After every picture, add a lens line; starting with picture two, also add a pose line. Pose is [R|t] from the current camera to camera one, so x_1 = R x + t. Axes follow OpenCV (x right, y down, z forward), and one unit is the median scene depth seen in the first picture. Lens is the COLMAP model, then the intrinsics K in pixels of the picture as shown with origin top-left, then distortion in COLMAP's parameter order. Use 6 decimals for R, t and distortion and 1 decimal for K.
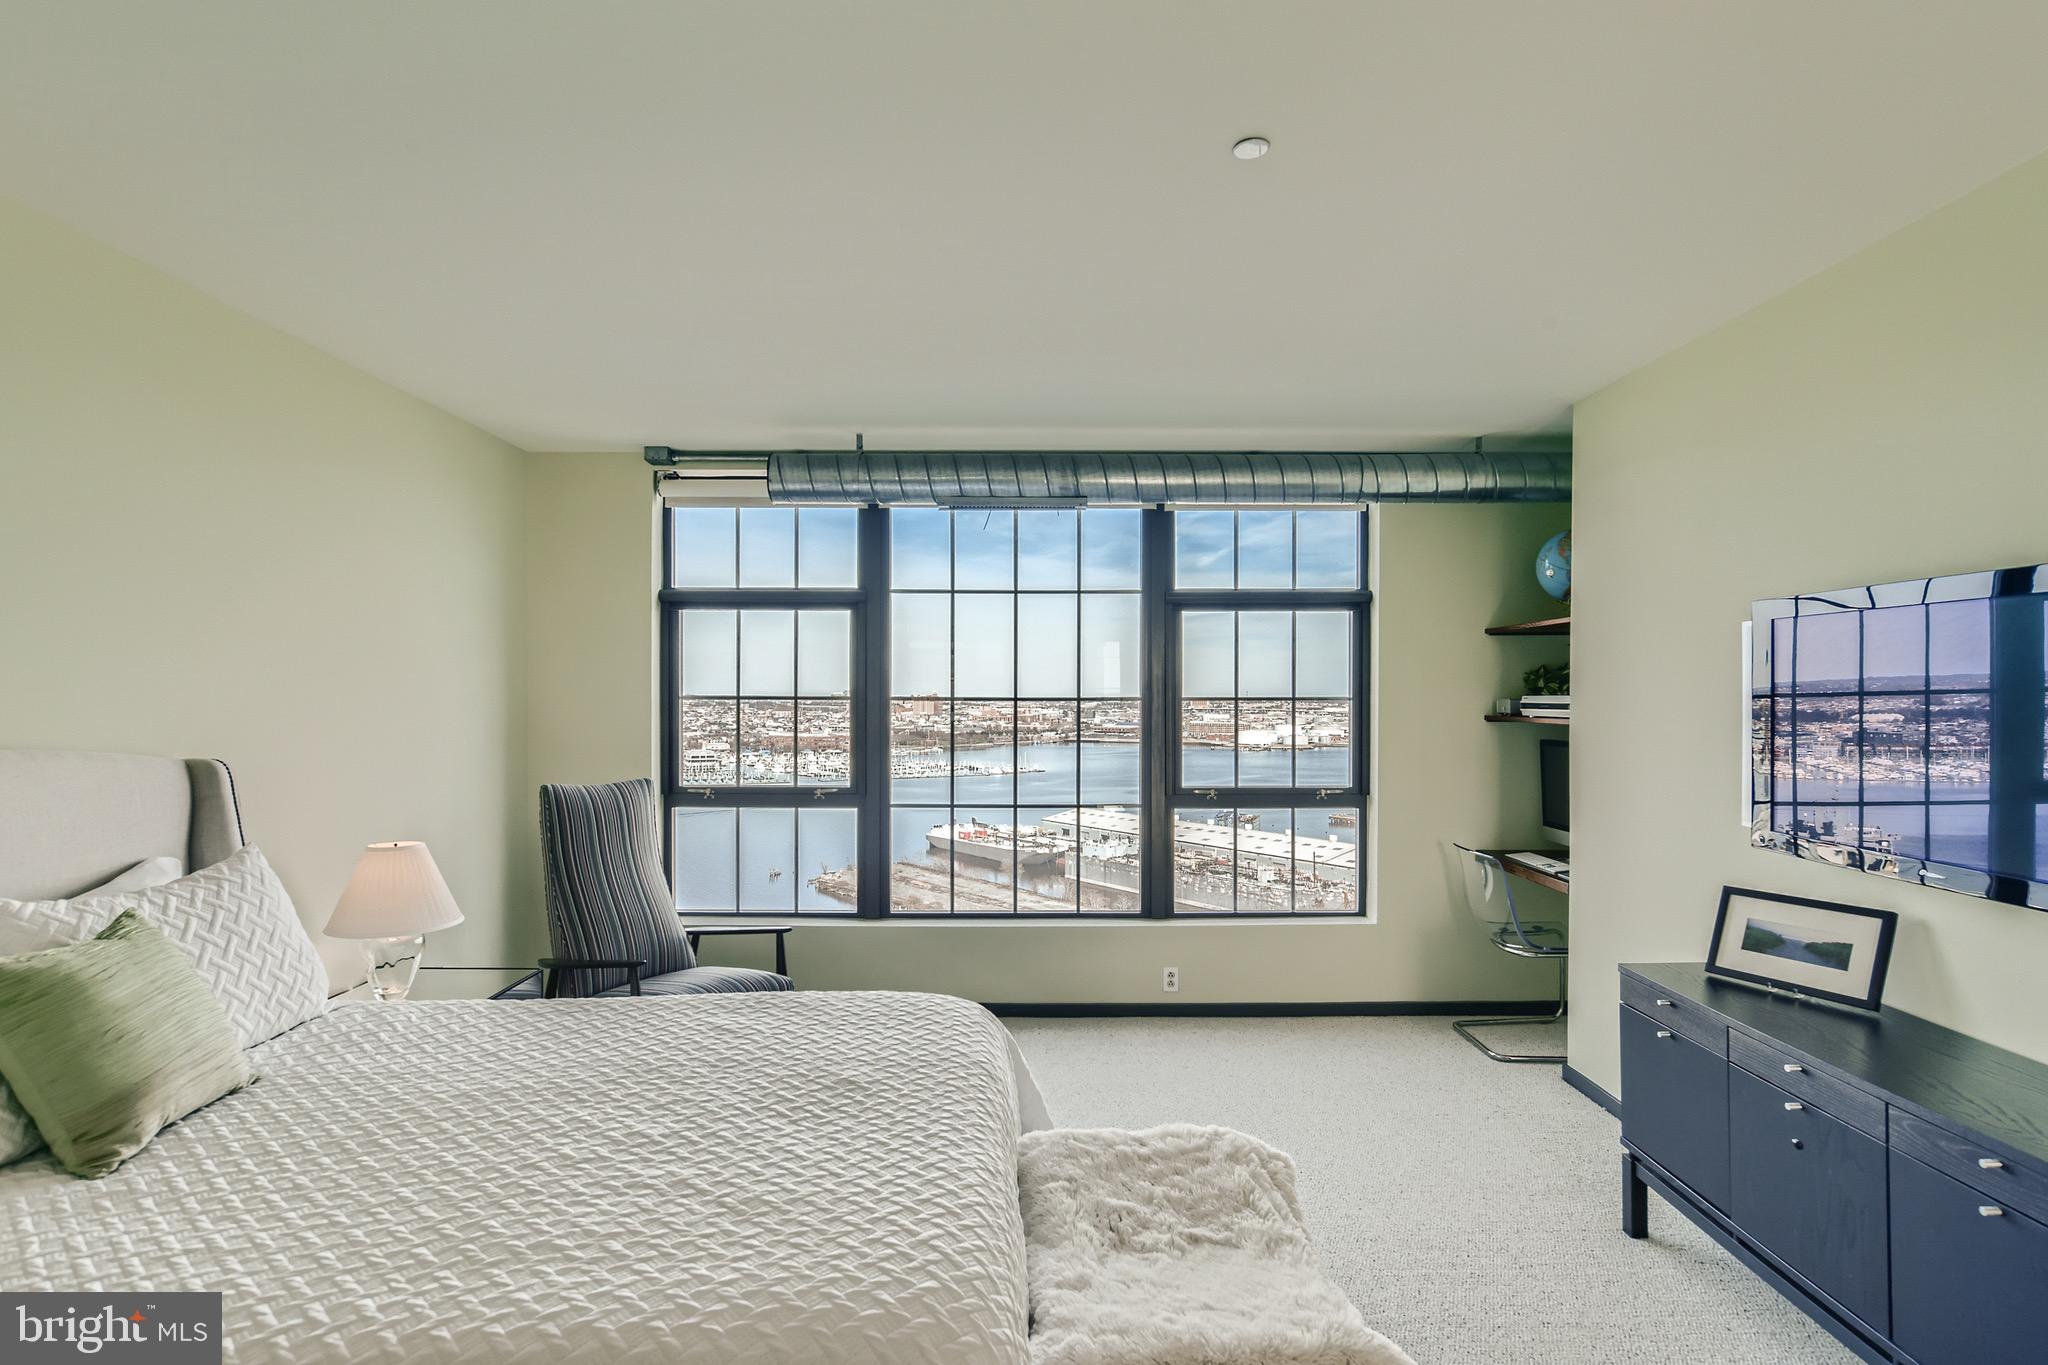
lens RADIAL K [[1045.4, 0, 1035.8], [0, 1045.4, 693.0], [0, 0, 1]] dist [-0.001112, 0.000270]
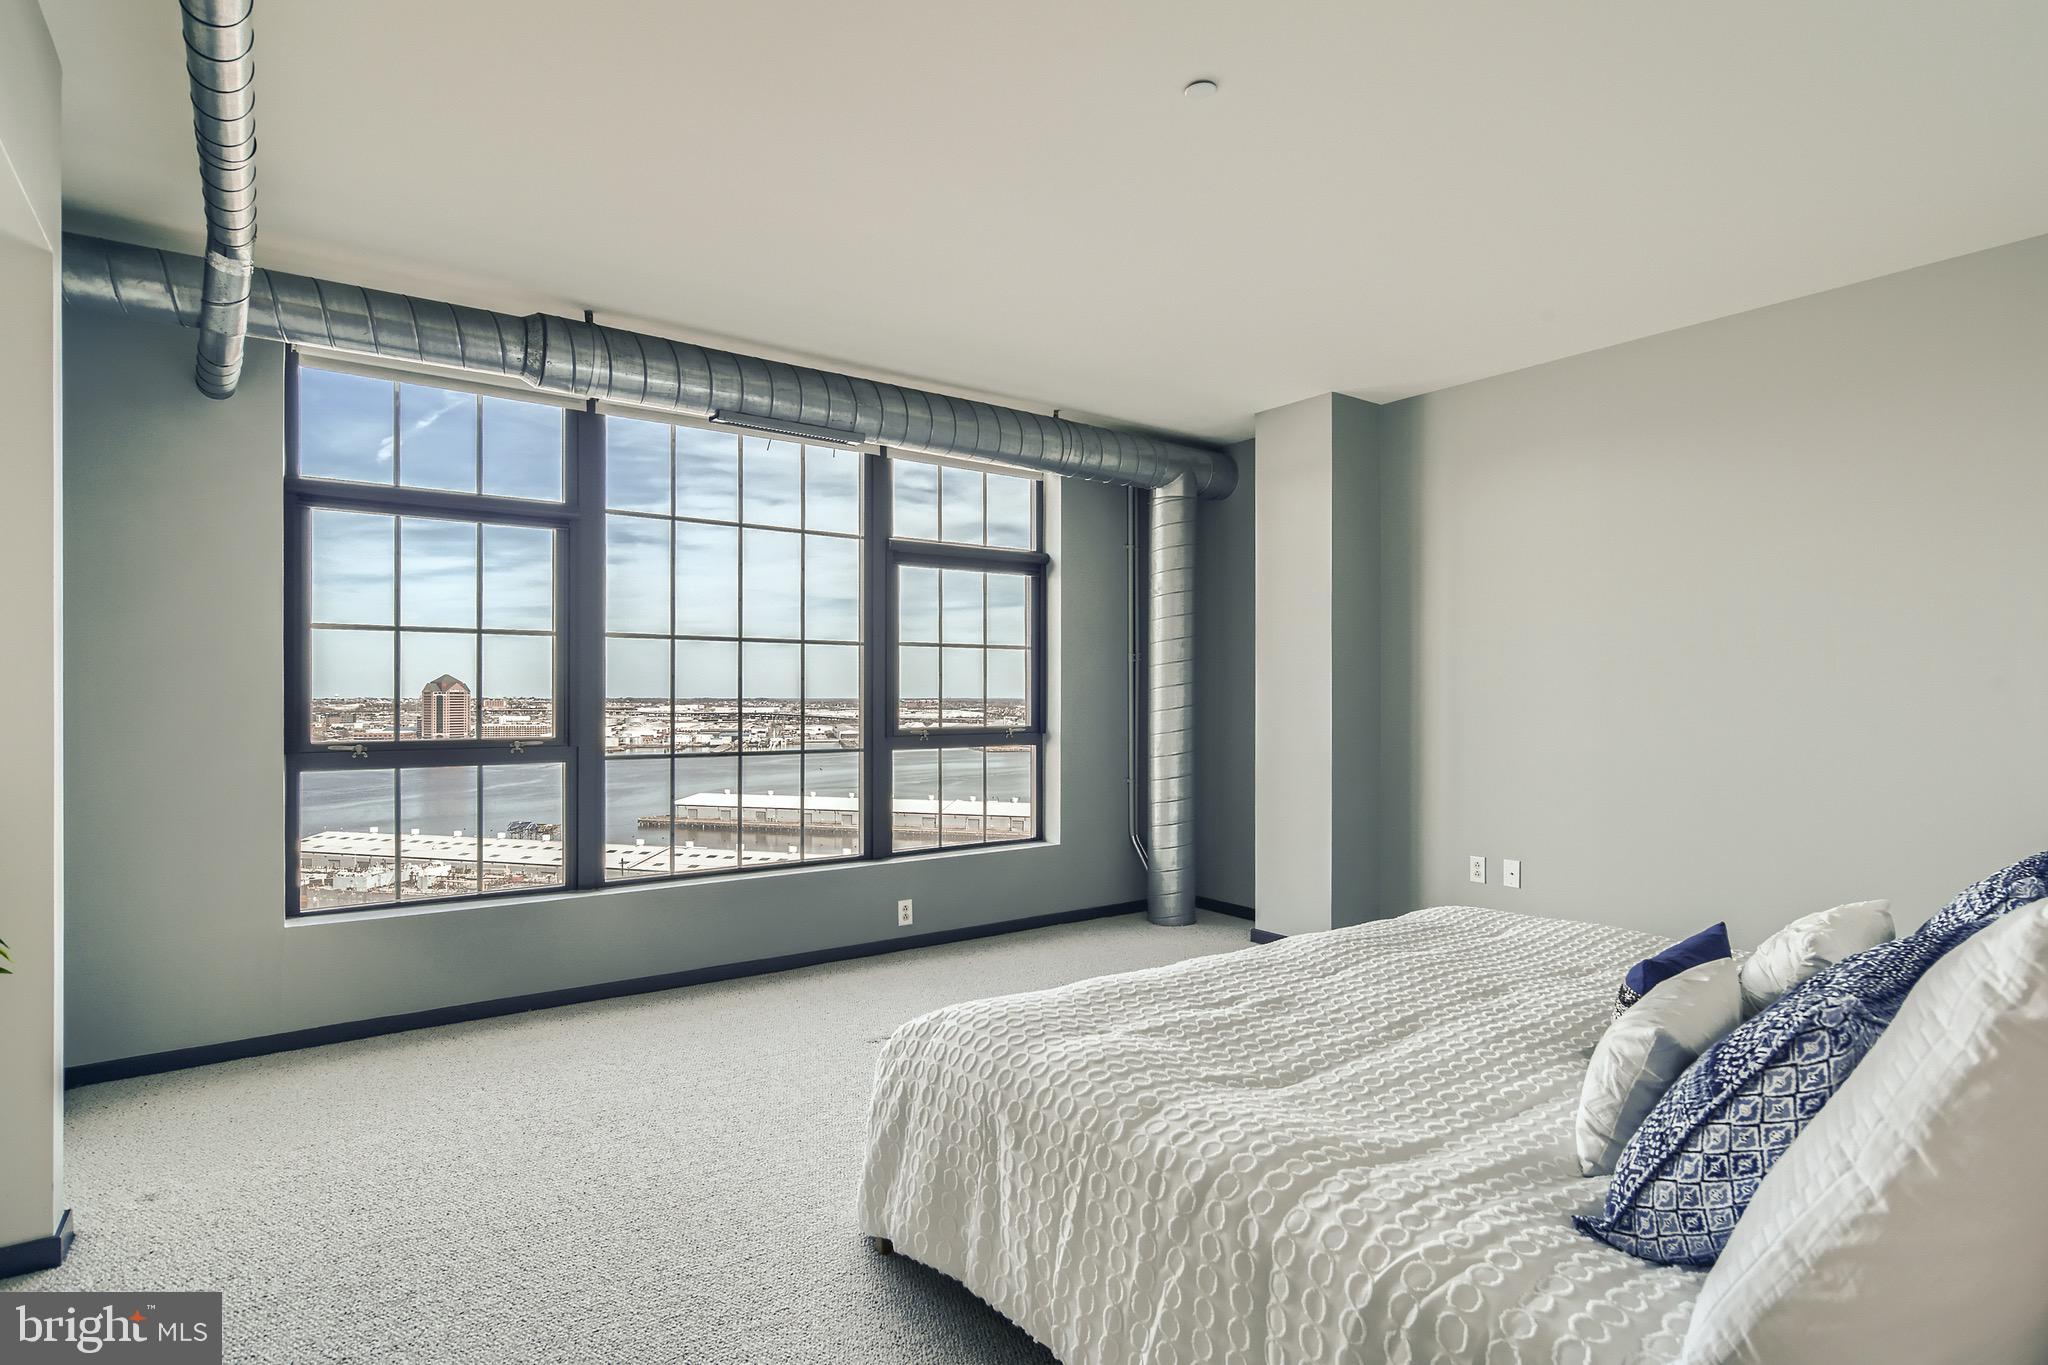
lens RADIAL K [[1045.4, 0, 1035.8], [0, 1045.4, 693.0], [0, 0, 1]] dist [-0.001112, 0.000270]
pose [[0.801875, -0.002736, 0.597486, -0.370643], [0.002887, 0.999996, 0.000704, 0.054120], [-0.597485, 0.001161, 0.801879, 0.093256]]
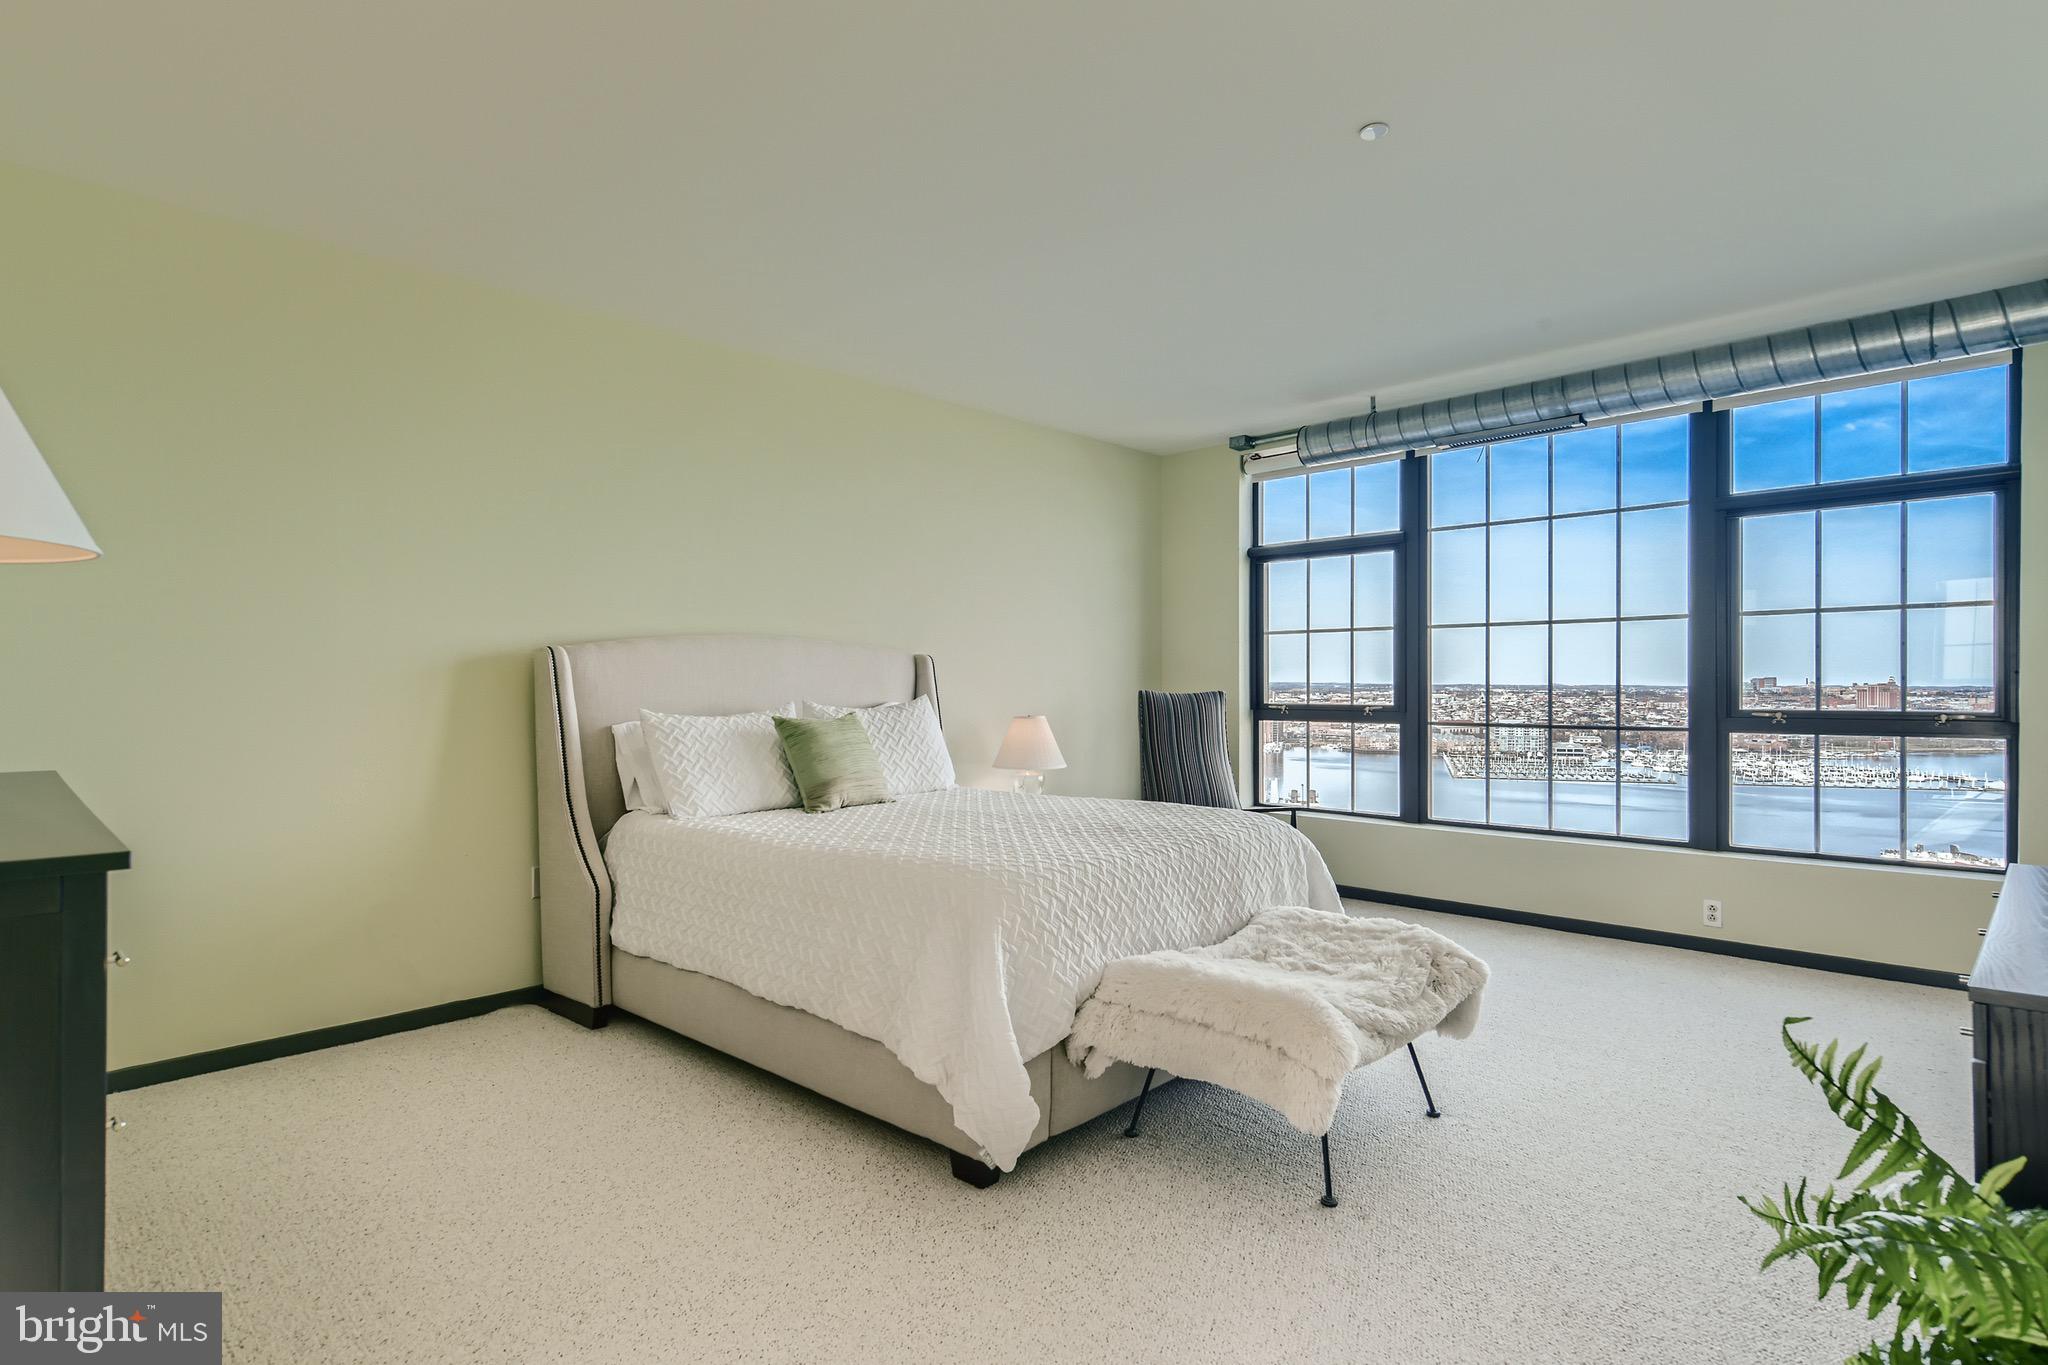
lens RADIAL K [[1045.4, 0, 1035.8], [0, 1045.4, 693.0], [0, 0, 1]] dist [-0.001112, 0.000270]
pose [[0.707873, 0.001629, -0.706337, 0.351133], [0.004888, 0.999962, 0.007206, 0.065991], [0.706322, -0.008553, 0.707839, -0.082953]]
